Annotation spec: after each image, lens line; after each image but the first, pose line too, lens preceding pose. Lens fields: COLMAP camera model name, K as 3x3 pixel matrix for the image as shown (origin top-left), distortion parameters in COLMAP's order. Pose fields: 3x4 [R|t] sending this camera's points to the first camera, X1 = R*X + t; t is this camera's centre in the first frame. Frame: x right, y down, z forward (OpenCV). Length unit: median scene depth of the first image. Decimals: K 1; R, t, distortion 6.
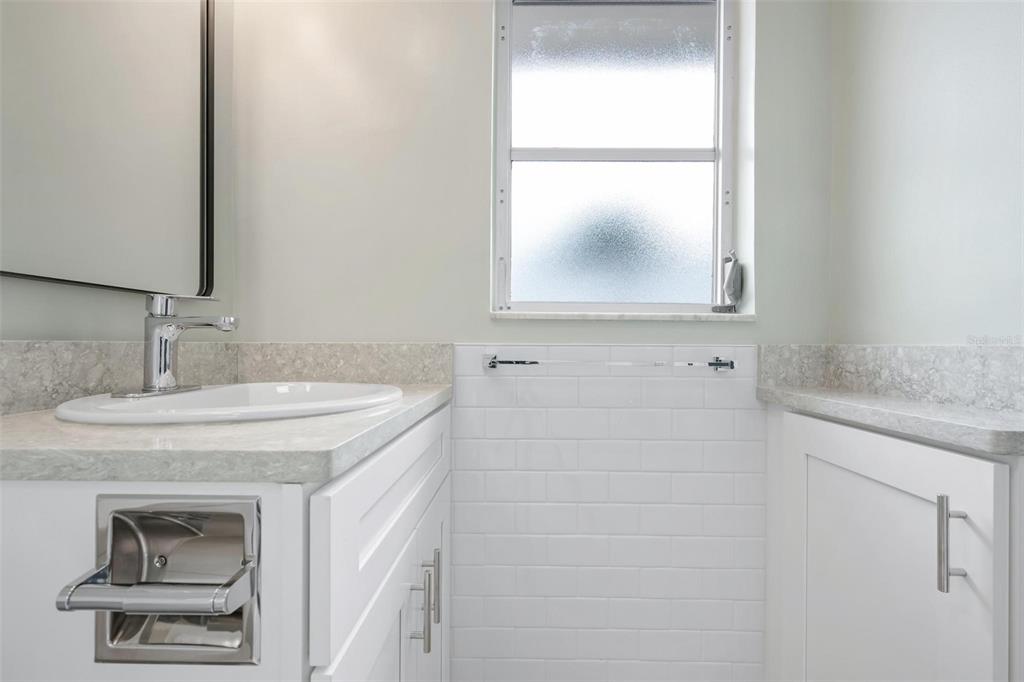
lens RADIAL K [[450.5, 0, 512.0], [0, 450.5, 341.0], [0, 0, 1]] dist [-0.001148, -0.000305]
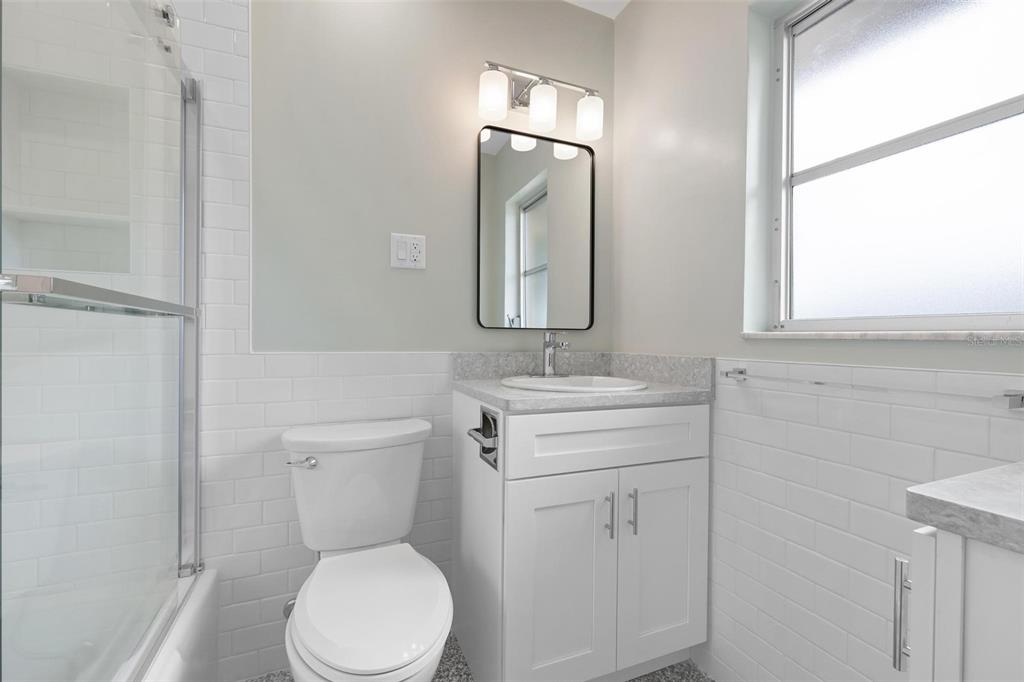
lens RADIAL K [[439.1, 0, 512.0], [0, 439.1, 341.0], [0, 0, 1]] dist [0.000313, 0.000019]
pose [[0.407788, 0.002926, -0.913072, 0.772215], [-0.002359, 0.999995, 0.002151, -0.043949], [0.913073, 0.001277, 0.407793, -0.022568]]
